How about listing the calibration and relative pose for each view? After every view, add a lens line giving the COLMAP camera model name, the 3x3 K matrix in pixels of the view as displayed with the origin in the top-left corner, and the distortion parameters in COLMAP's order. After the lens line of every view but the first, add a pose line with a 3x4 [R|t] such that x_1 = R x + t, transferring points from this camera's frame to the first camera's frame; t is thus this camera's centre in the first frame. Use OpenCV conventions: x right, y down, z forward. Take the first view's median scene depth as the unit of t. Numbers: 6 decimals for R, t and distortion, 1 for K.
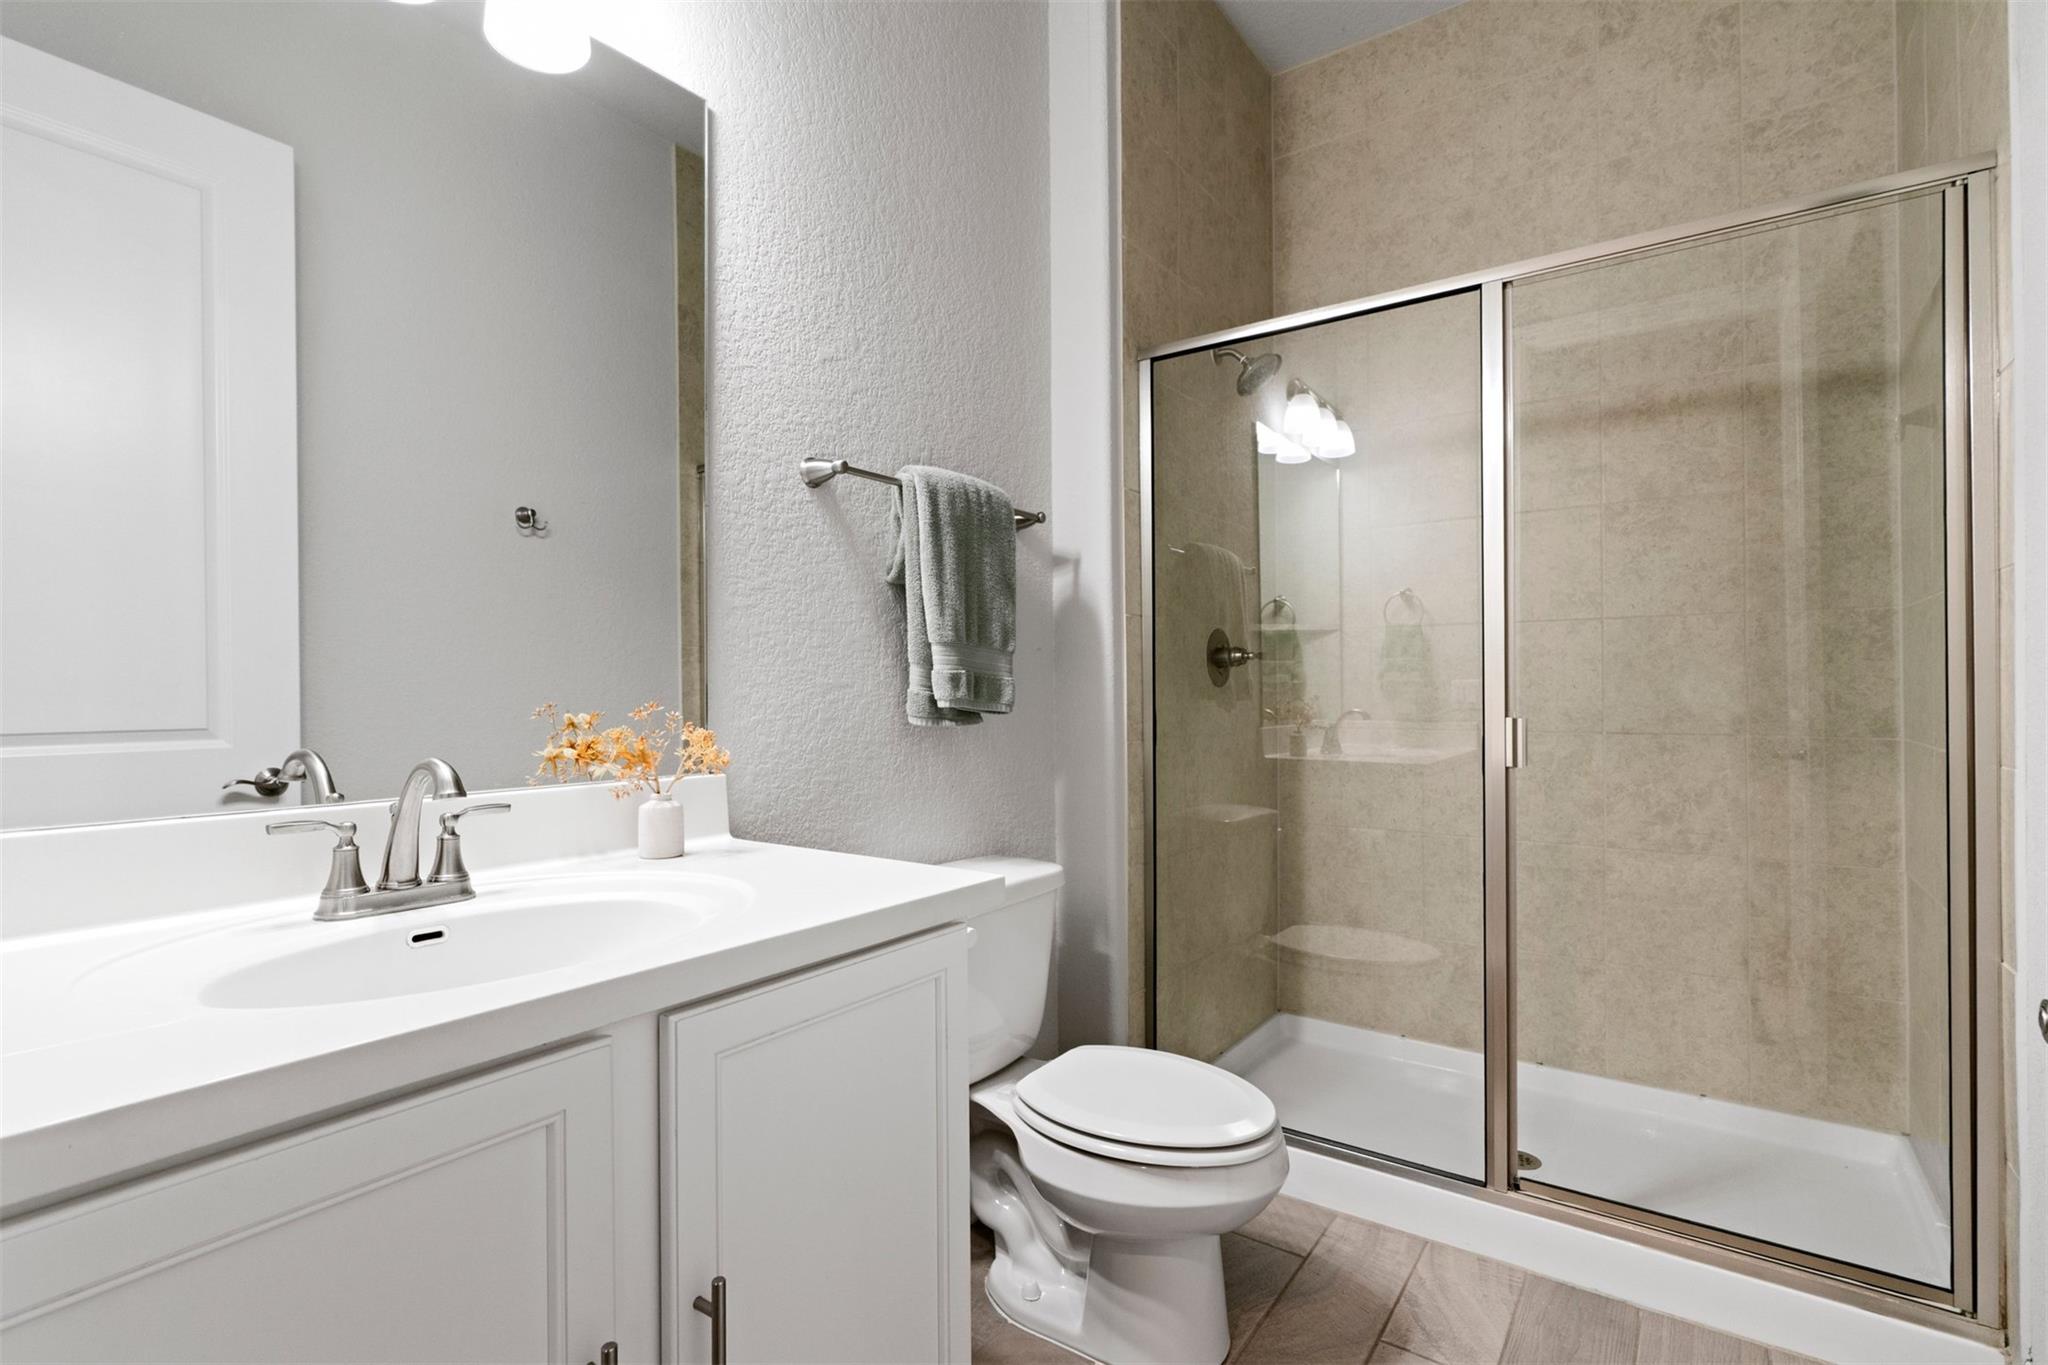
lens RADIAL K [[941.5, 0, 1020.3], [0, 941.5, 707.6], [0, 0, 1]] dist [-0.000614, -0.000065]
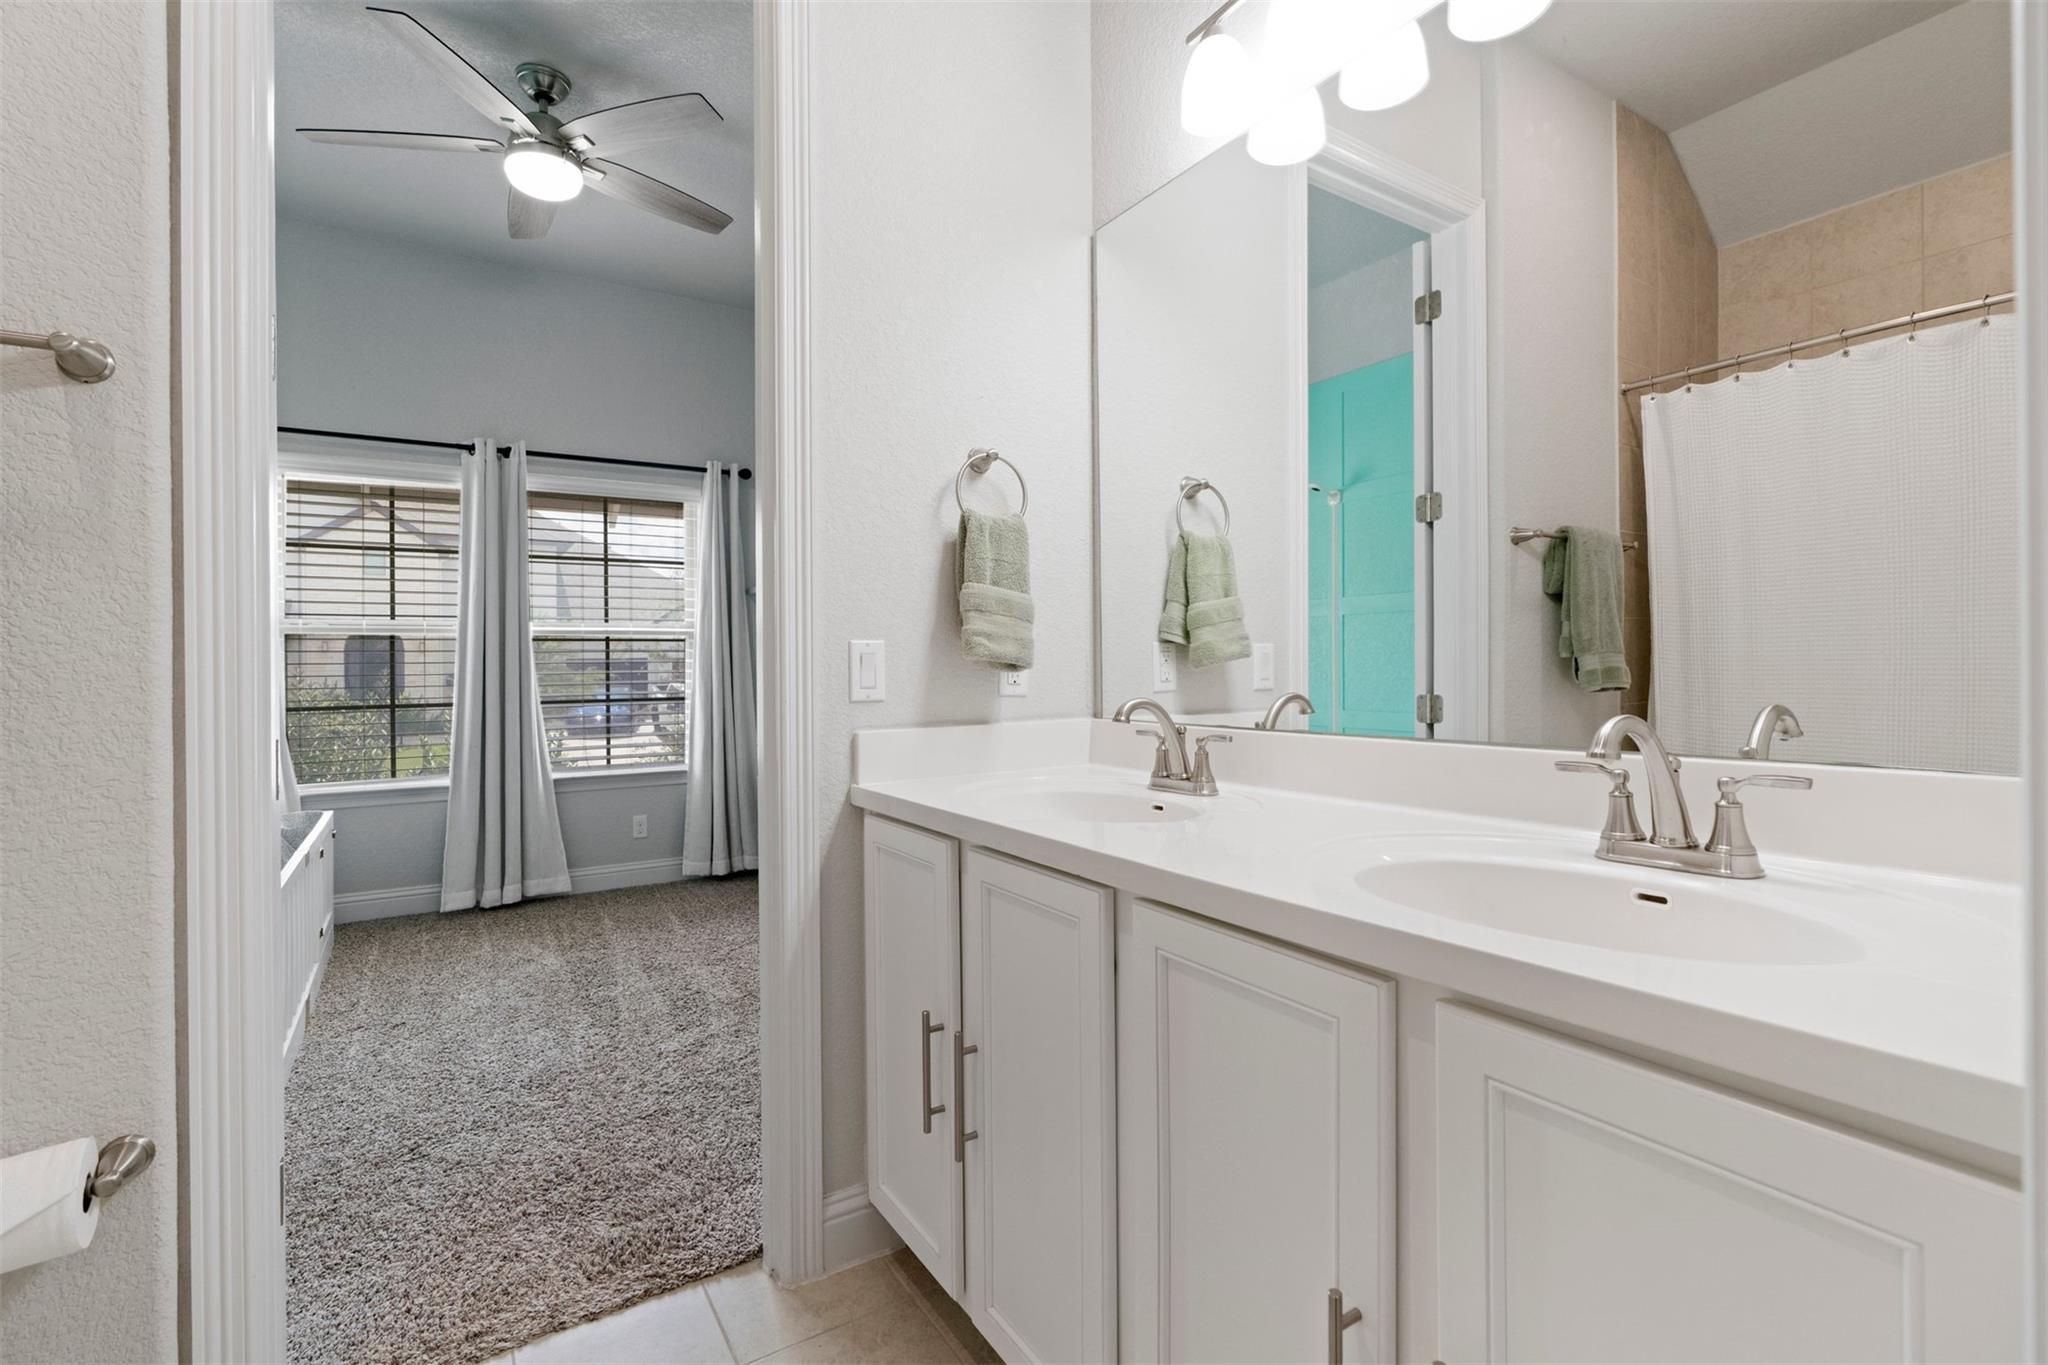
lens RADIAL K [[930.6, 0, 1024.0], [0, 930.6, 682.5], [0, 0, 1]] dist [0.000458, 0.000022]
pose [[-0.368746, 0.015177, -0.929406, 0.484000], [0.008346, 0.999880, 0.013017, 0.005084], [0.929493, -0.002956, -0.368829, 0.755996]]
